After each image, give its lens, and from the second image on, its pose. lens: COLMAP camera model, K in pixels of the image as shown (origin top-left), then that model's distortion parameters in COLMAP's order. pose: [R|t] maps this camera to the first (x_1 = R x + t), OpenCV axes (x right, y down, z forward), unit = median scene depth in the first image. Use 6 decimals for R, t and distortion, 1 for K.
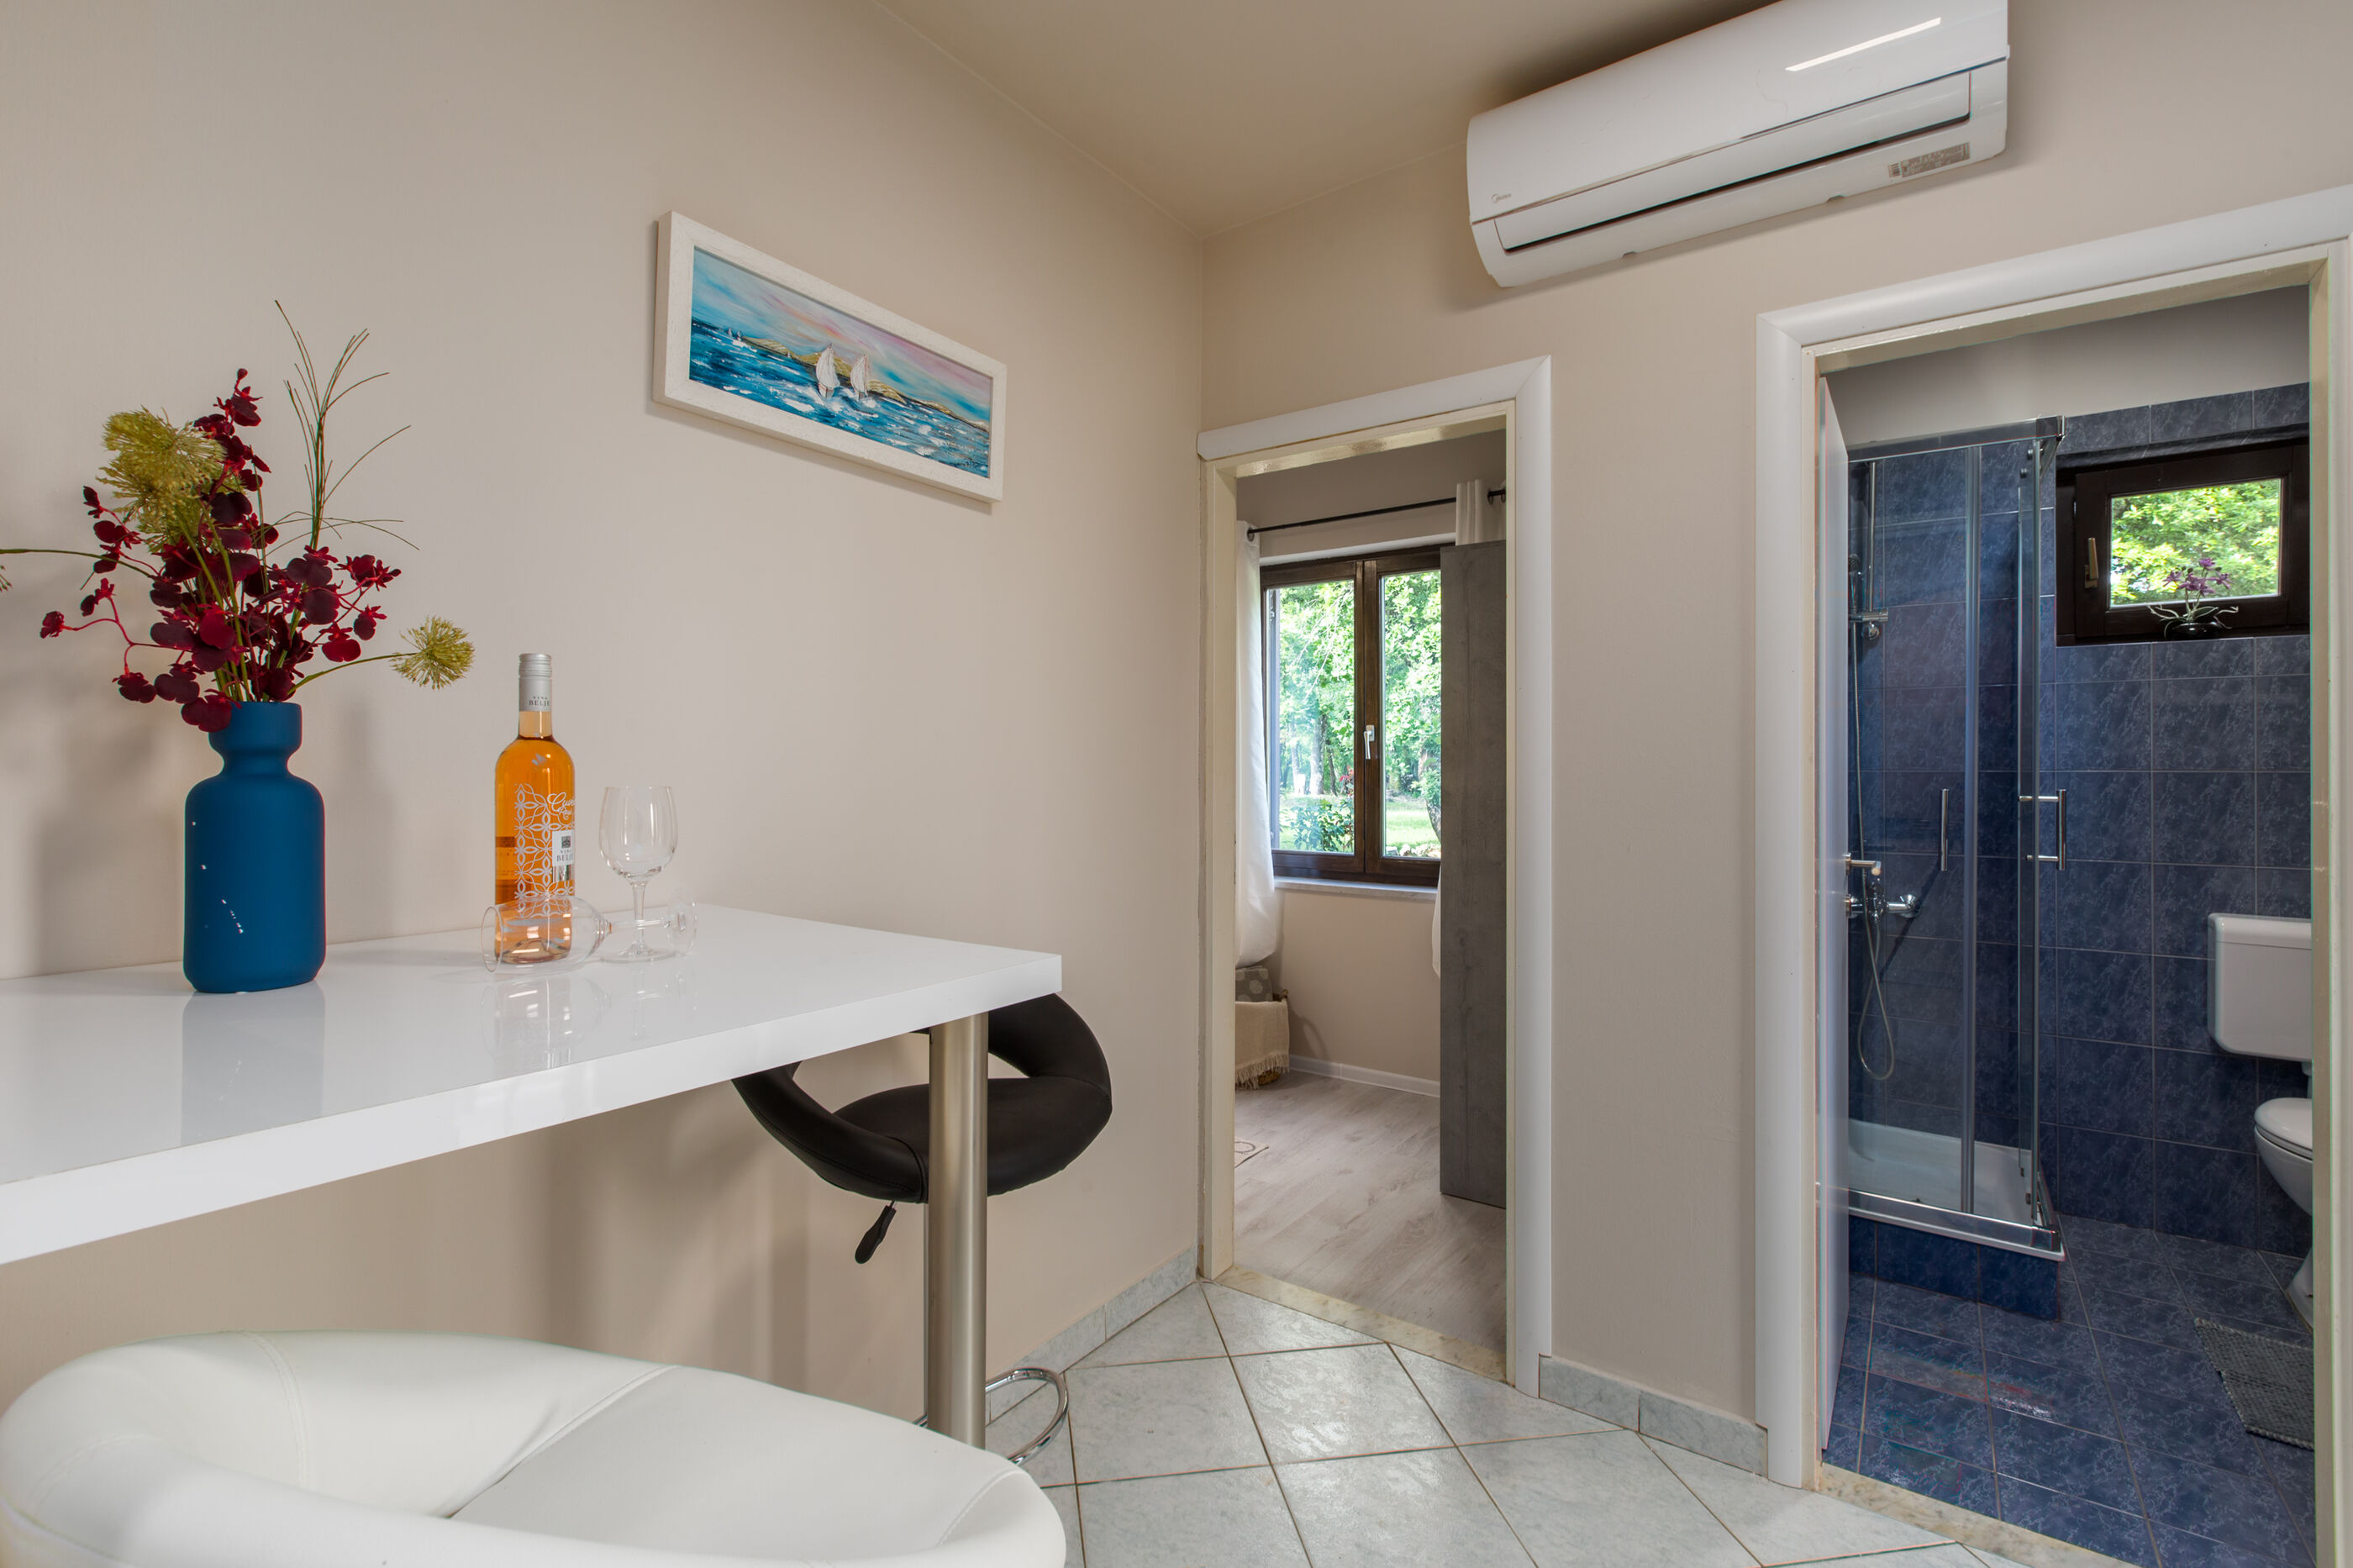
lens RADIAL K [[1053.4, 0, 1173.7], [0, 1053.4, 759.3], [0, 0, 1]] dist [-0.001911, -0.000905]
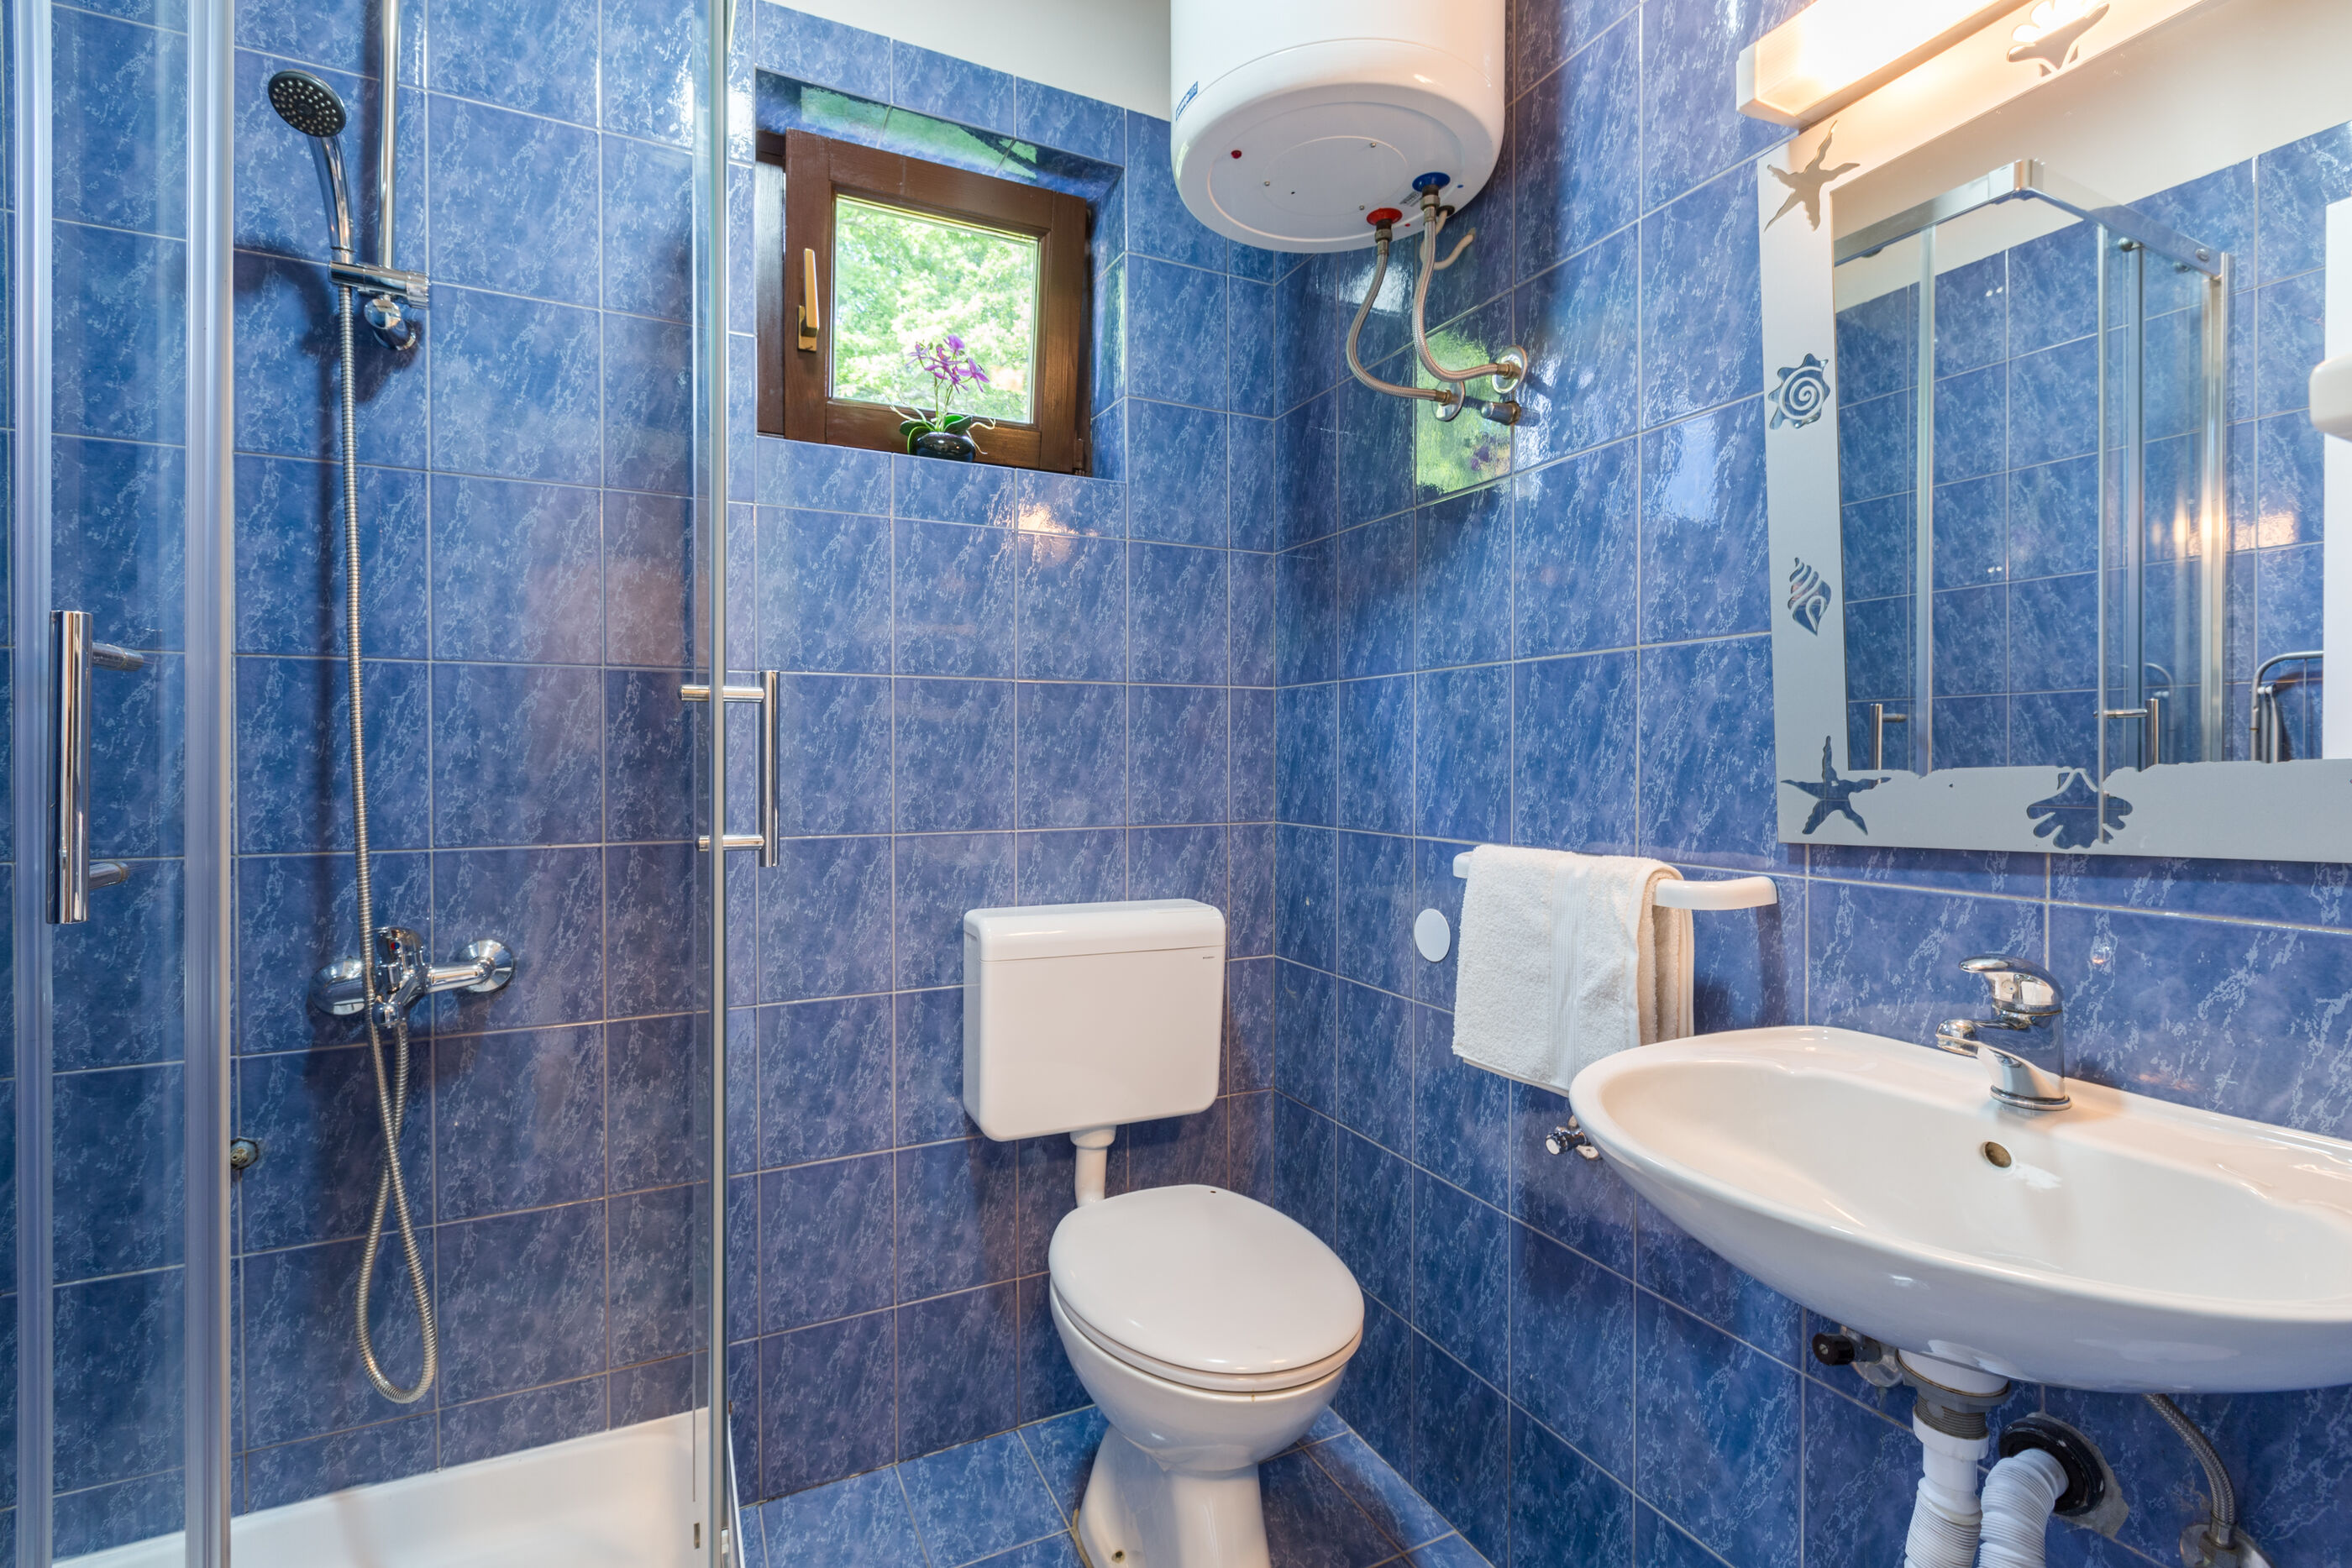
lens RADIAL K [[1052.9, 0, 1173.2], [0, 1052.9, 759.3], [0, 0, 1]] dist [-0.001911, -0.000905]
pose [[0.468370, -0.003740, 0.883524, 0.487959], [-0.001596, 0.999986, 0.005078, 0.053731], [-0.883531, -0.003788, 0.468358, 0.588904]]
